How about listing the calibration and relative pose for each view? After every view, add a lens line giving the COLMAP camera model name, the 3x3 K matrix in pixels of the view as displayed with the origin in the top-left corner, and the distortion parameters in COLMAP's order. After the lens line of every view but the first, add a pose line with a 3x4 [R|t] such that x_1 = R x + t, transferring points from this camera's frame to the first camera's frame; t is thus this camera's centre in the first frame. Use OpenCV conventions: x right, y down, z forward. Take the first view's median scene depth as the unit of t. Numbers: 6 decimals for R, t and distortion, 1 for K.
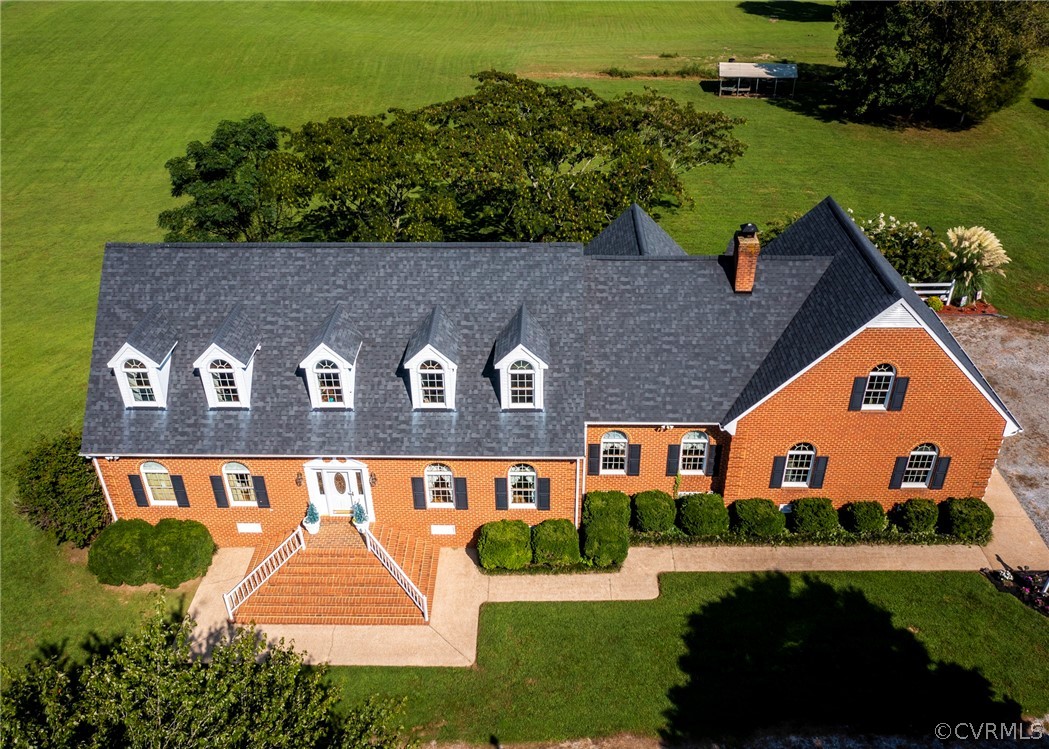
lens RADIAL K [[892.3, 0, 526.4], [0, 892.3, 371.5], [0, 0, 1]] dist [-0.014388, 0.012722]
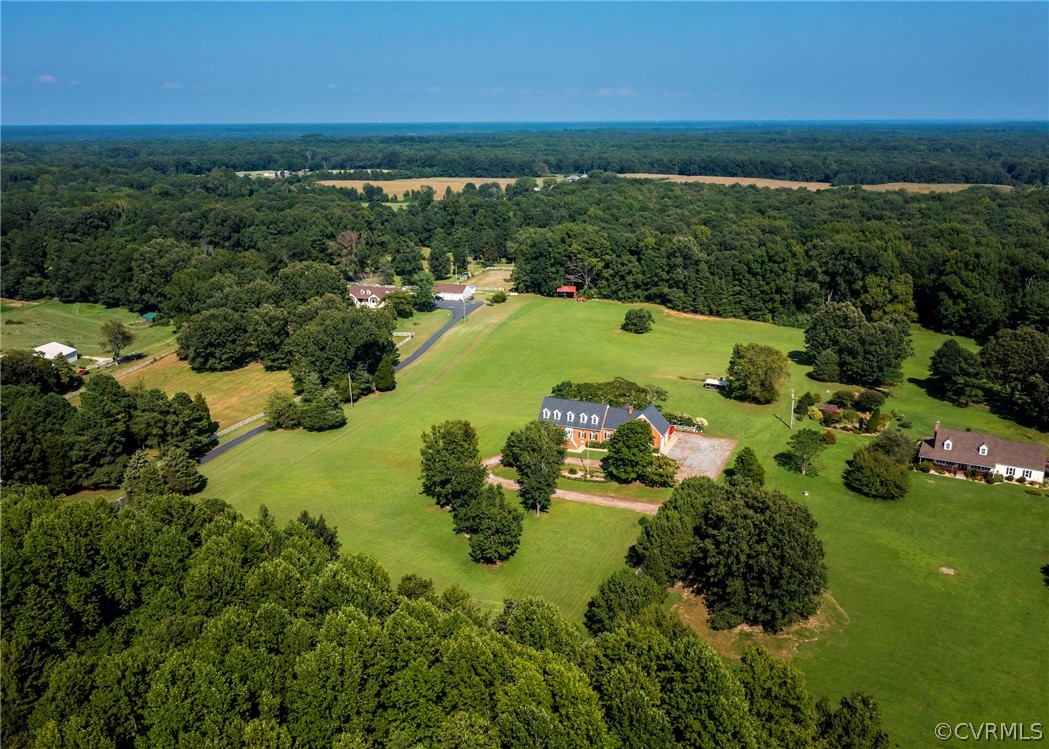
lens RADIAL K [[892.3, 0, 523.7], [0, 892.3, 374.3], [0, 0, 1]] dist [-0.014388, 0.012722]
pose [[0.930700, 0.105774, -0.350157, 1.577740], [-0.198657, 0.949961, -0.241061, 1.224346], [0.307138, 0.293916, 0.905141, -4.737070]]
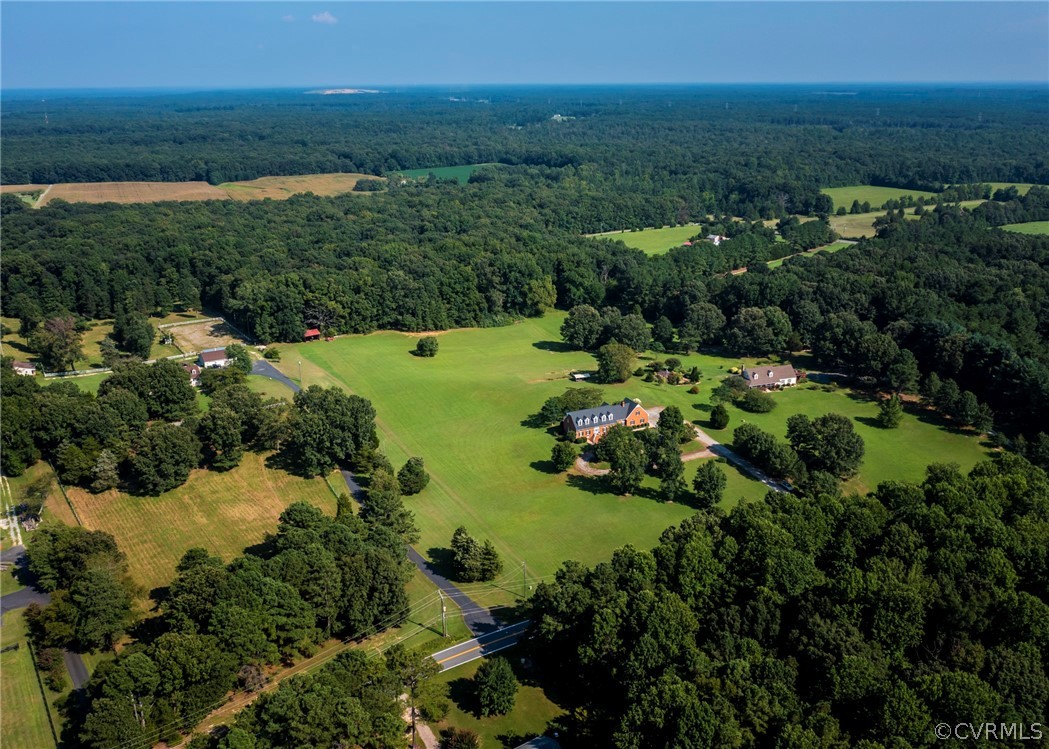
lens RADIAL K [[892.3, 0, 524.5], [0, 892.3, 373.4], [0, 0, 1]] dist [-0.014388, 0.012722]
pose [[0.893853, -0.137018, 0.426911, -4.420946], [0.237649, 0.952191, -0.191976, 1.076310], [-0.380197, 0.273054, 0.883681, -6.724890]]
